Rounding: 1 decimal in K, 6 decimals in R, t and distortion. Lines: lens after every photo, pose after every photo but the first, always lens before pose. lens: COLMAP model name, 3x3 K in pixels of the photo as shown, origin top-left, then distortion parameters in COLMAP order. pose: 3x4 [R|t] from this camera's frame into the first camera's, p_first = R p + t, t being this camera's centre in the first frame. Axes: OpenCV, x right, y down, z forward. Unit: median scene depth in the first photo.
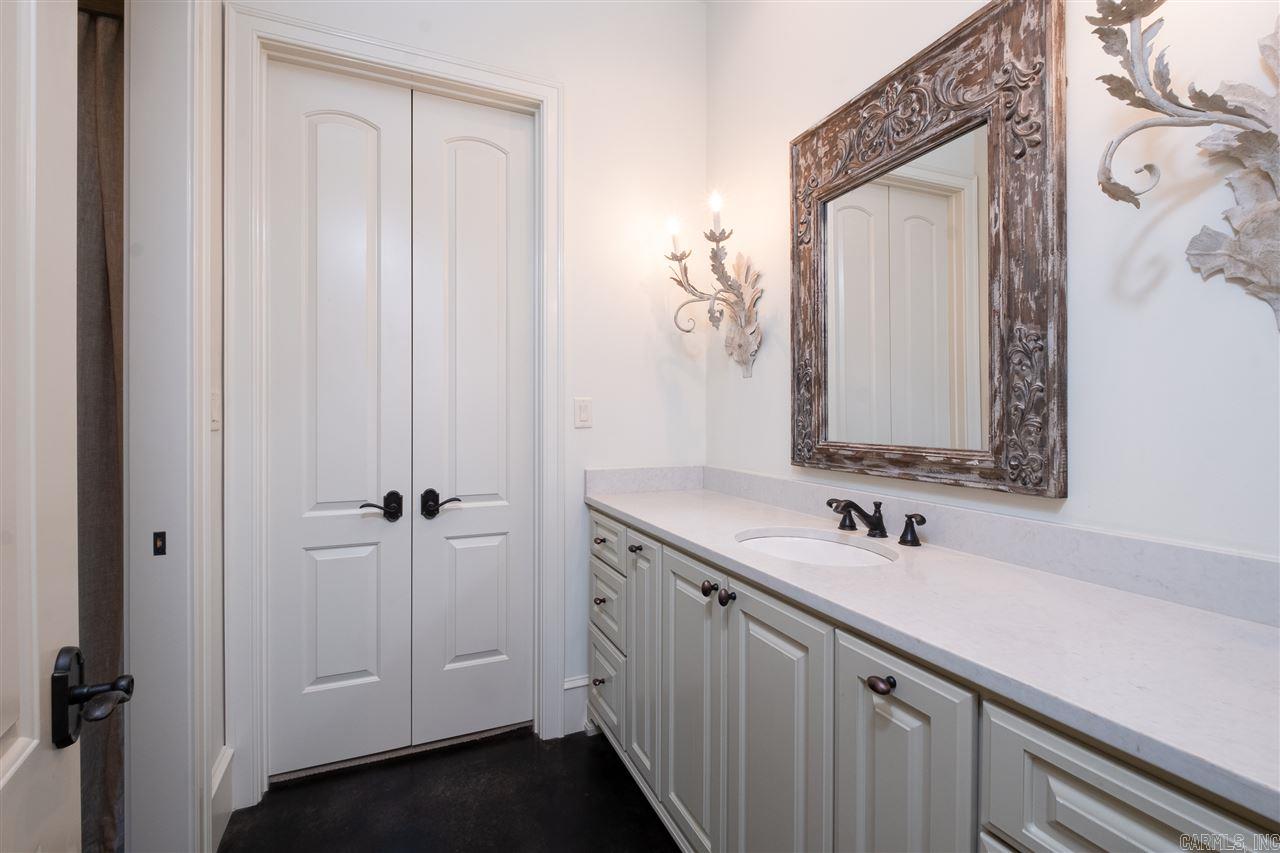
lens RADIAL K [[565.4, 0, 640.2], [0, 565.4, 422.4], [0, 0, 1]] dist [0.000300, -0.004953]
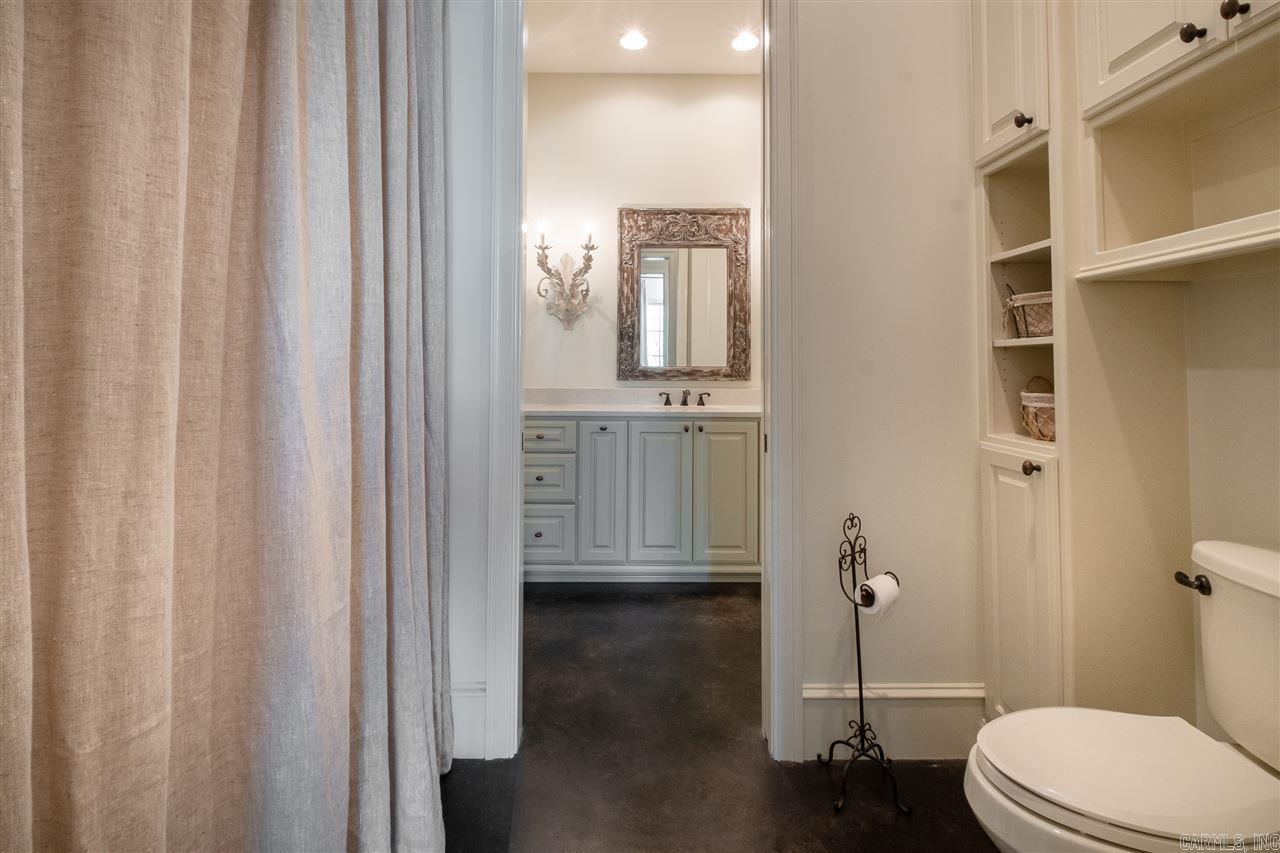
lens RADIAL K [[565.4, 0, 627.6], [0, 565.4, 350.6], [0, 0, 1]] dist [0.000300, -0.004953]
pose [[0.404956, 0.031408, 0.913797, -1.991934], [0.005012, 0.999319, -0.036568, 0.066257], [-0.914323, 0.019389, 0.404522, 0.304680]]
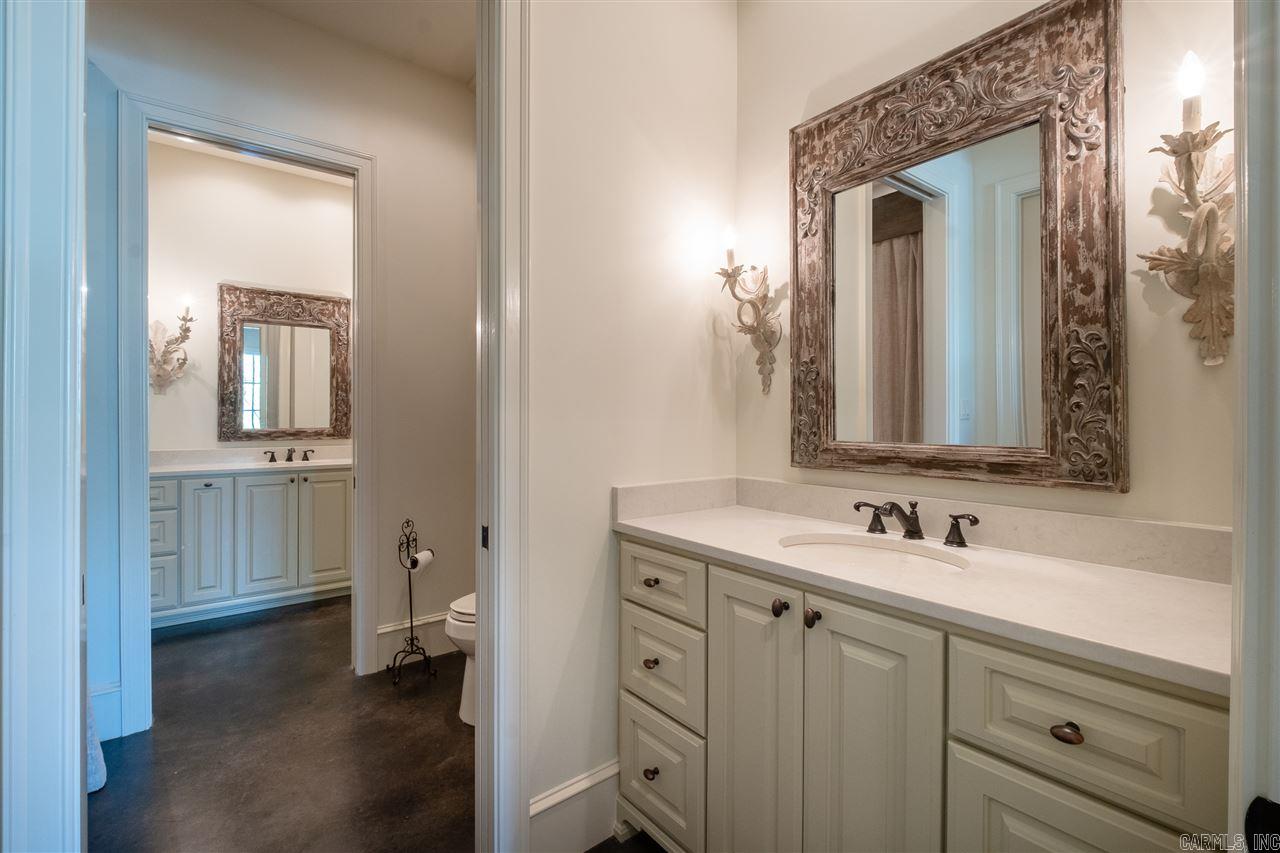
lens RADIAL K [[565.4, 0, 631.7], [0, 565.4, 417.4], [0, 0, 1]] dist [0.000300, -0.004953]
pose [[-0.237842, 0.004082, 0.971295, -2.893774], [0.011379, 0.999934, -0.001416, 0.012763], [-0.971237, 0.010715, -0.237872, 0.052530]]
